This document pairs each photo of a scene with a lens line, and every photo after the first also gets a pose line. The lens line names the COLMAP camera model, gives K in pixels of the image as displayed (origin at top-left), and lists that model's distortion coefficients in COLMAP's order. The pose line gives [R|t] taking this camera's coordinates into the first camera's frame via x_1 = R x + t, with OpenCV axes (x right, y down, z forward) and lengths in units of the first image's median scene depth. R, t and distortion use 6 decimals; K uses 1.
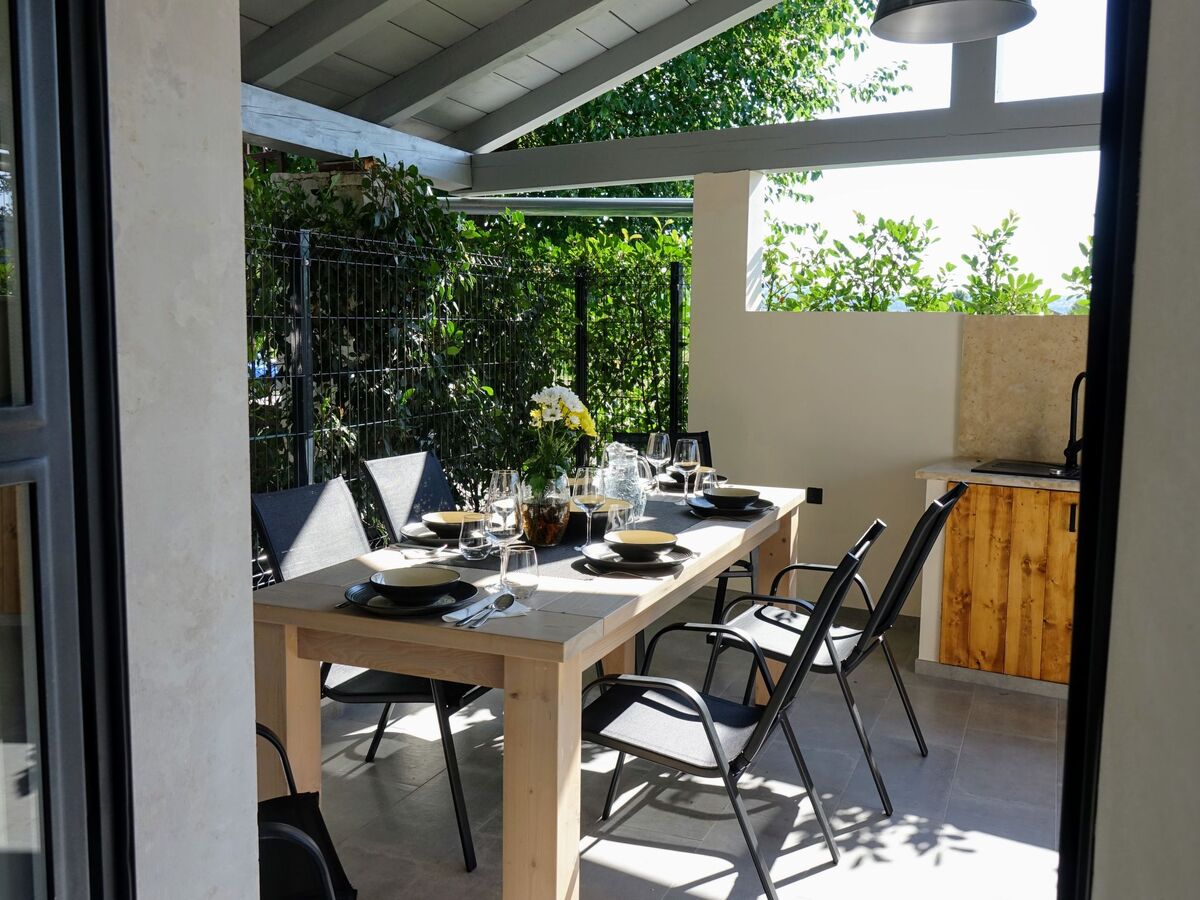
lens RADIAL K [[1100.4, 0, 605.7], [0, 1100.4, 445.8], [0, 0, 1]] dist [0.001044, -0.009322]
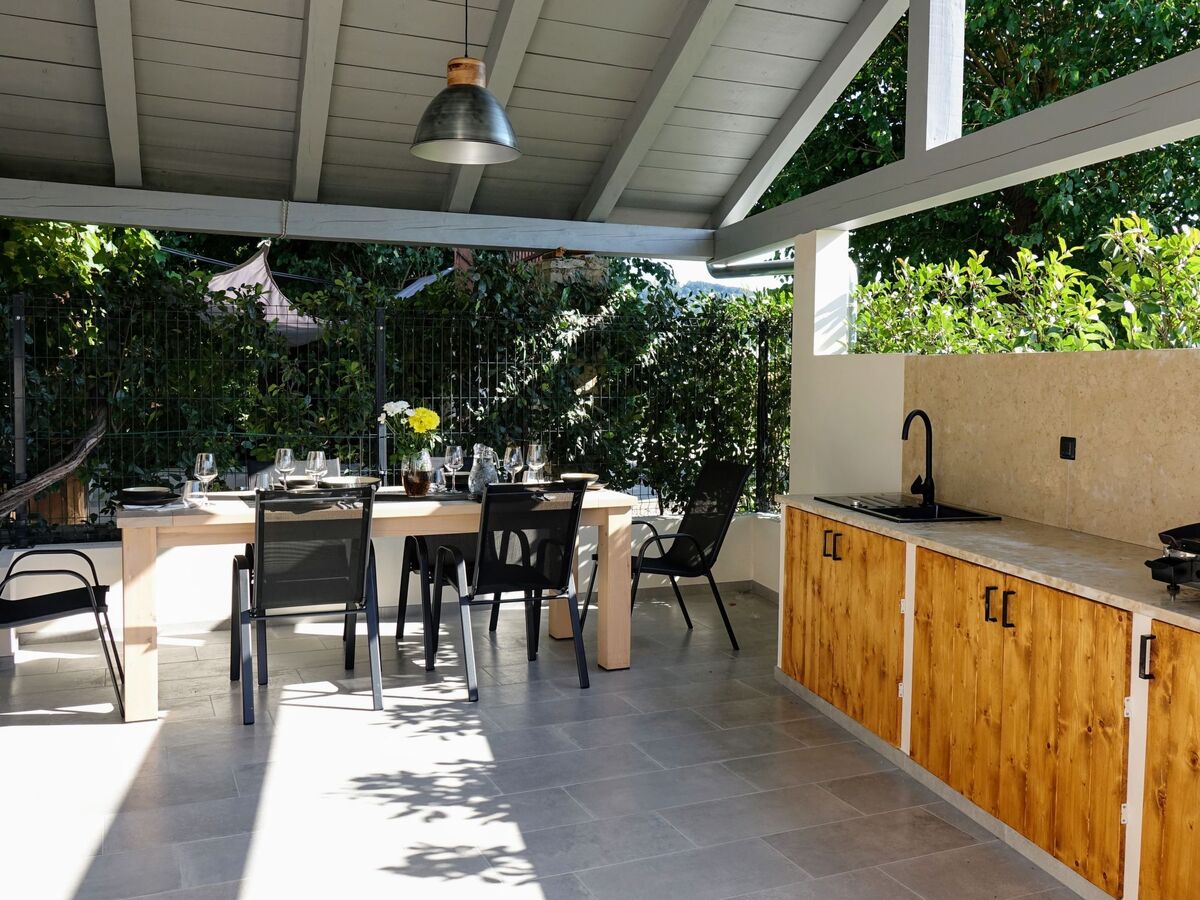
lens RADIAL K [[1100.4, 0, 605.7], [0, 1100.4, 445.8], [0, 0, 1]] dist [0.001044, -0.009322]
pose [[0.720760, 0.046602, -0.691617, 1.377861], [-0.063775, 0.997964, 0.000781, -0.028941], [0.690245, 0.043545, 0.722264, 0.080362]]
